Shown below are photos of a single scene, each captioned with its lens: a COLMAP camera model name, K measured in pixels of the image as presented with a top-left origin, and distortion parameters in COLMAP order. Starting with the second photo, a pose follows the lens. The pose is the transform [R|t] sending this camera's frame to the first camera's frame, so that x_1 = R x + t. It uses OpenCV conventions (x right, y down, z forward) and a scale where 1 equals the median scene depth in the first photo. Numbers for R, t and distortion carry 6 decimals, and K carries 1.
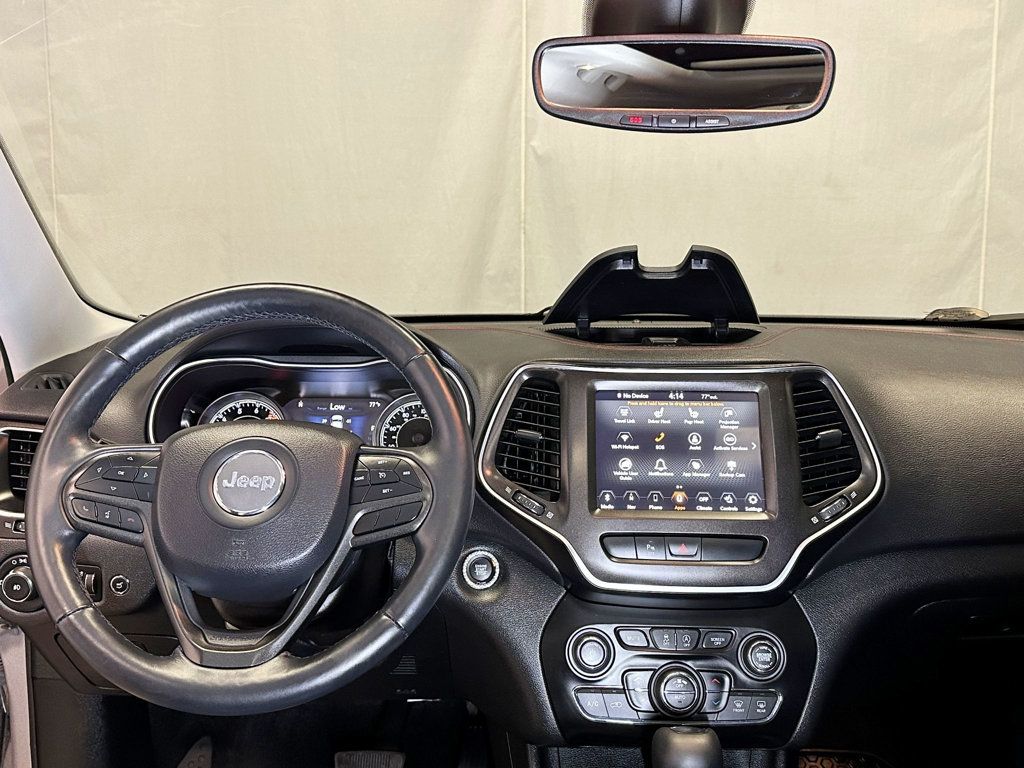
lens RADIAL K [[1043.9, 0, 507.9], [0, 1043.9, 387.4], [0, 0, 1]] dist [0.132842, 0.000000]
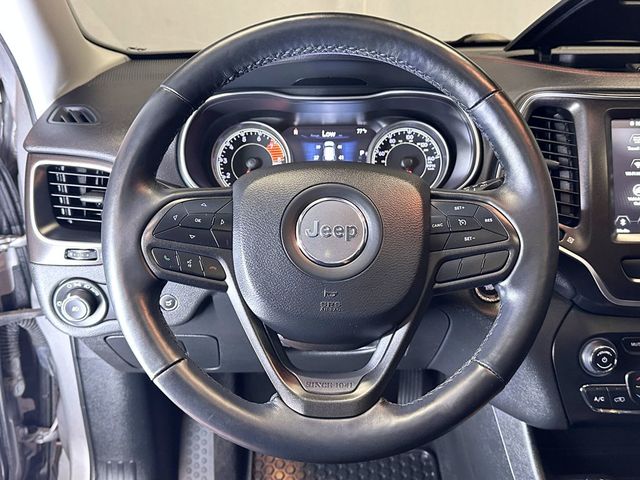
lens RADIAL K [[652.5, 0, 322.1], [0, 652.5, 235.8], [0, 0, 1]] dist [0.132842, 0.000000]
pose [[0.998522, -0.023457, 0.049036, -0.209037], [0.011894, 0.974523, 0.223972, -0.032398], [-0.053041, -0.223057, 0.973361, 0.298292]]
